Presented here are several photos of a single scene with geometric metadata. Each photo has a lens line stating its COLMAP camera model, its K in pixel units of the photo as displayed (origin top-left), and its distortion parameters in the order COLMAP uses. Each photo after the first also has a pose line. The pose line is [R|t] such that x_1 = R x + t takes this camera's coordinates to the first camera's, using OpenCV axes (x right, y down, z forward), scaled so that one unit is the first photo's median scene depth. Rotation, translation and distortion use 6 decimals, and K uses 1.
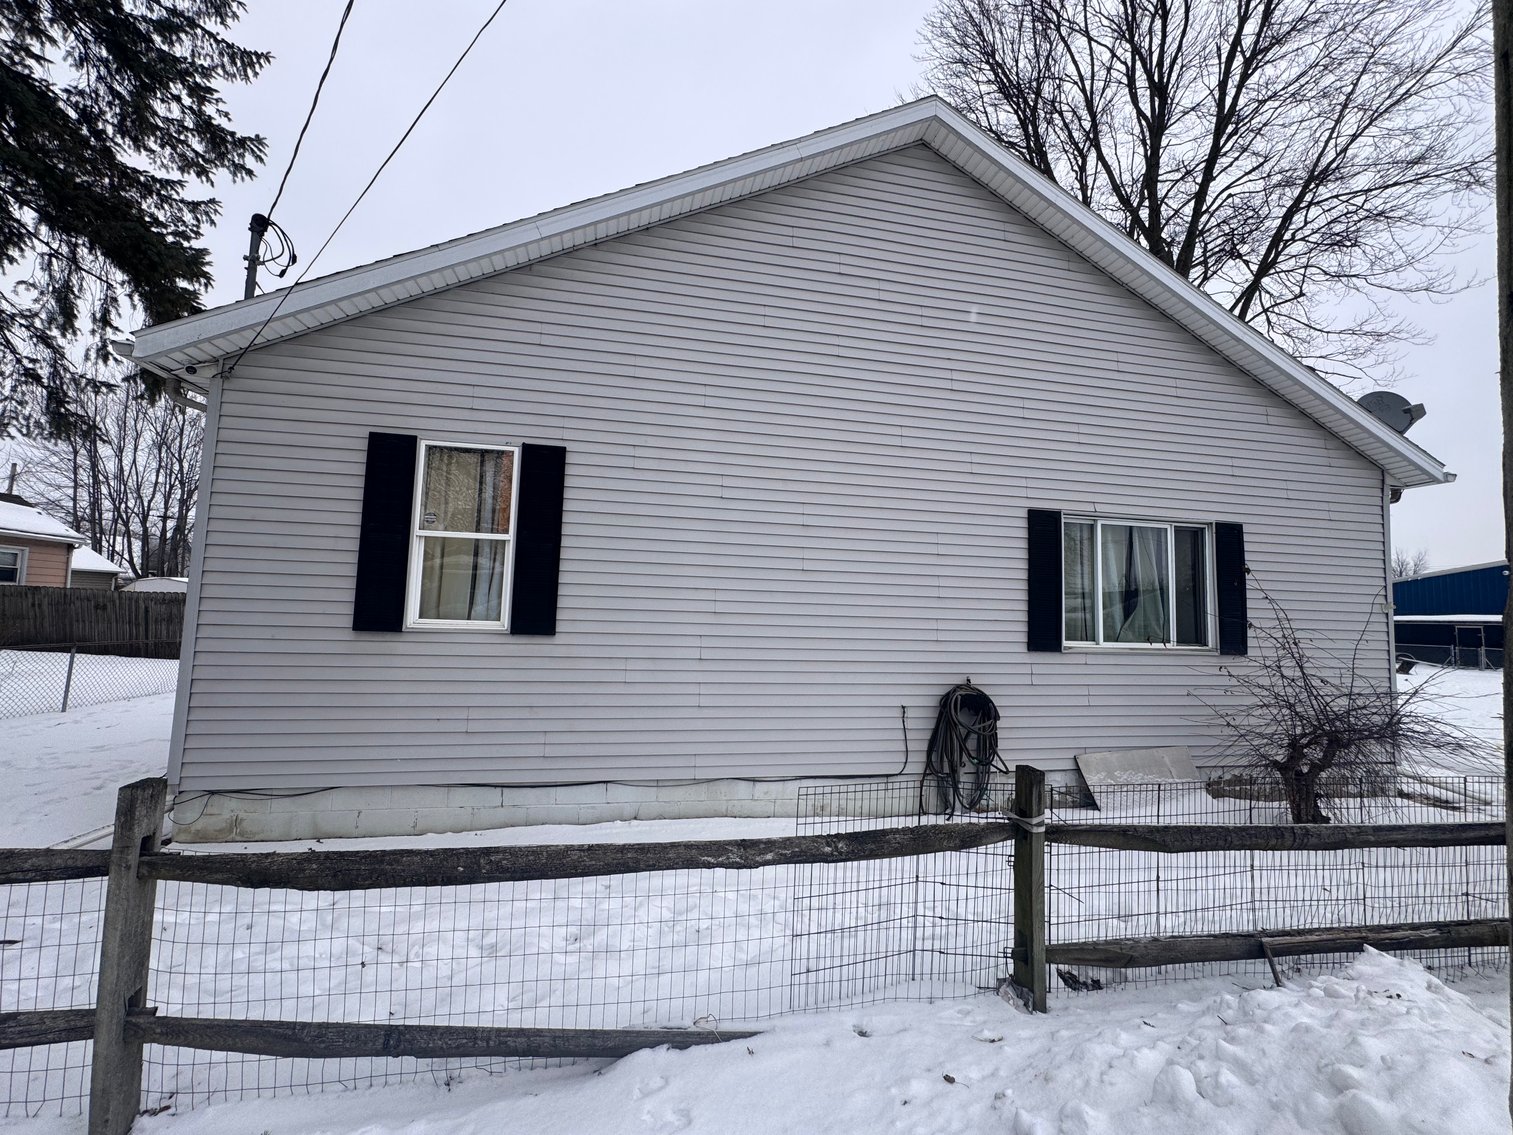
lens RADIAL K [[595.8, 0, 757.6], [0, 595.8, 568.2], [0, 0, 1]] dist [-0.001019, 0.000173]
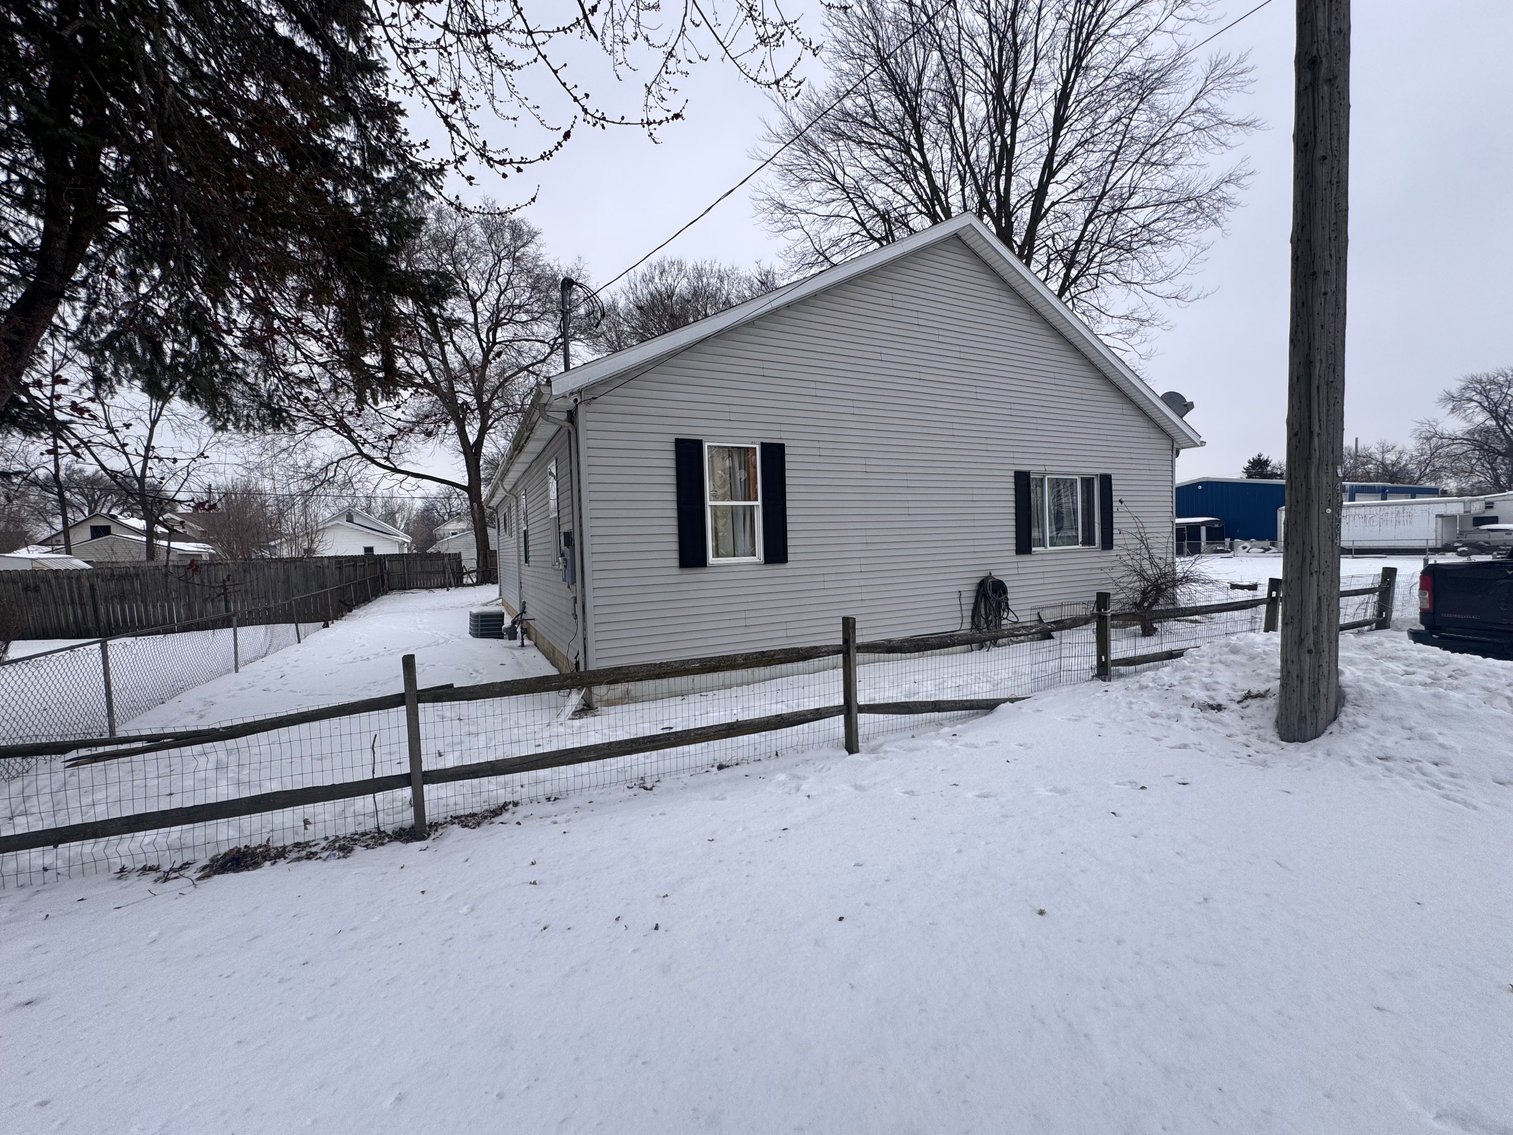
lens RADIAL K [[595.8, 0, 755.3], [0, 595.8, 567.8], [0, 0, 1]] dist [-0.001019, 0.000173]
pose [[0.962108, -0.073587, 0.262553, -0.723941], [0.045273, 0.992641, 0.112313, -0.050910], [-0.268885, -0.096170, 0.958359, -0.449086]]
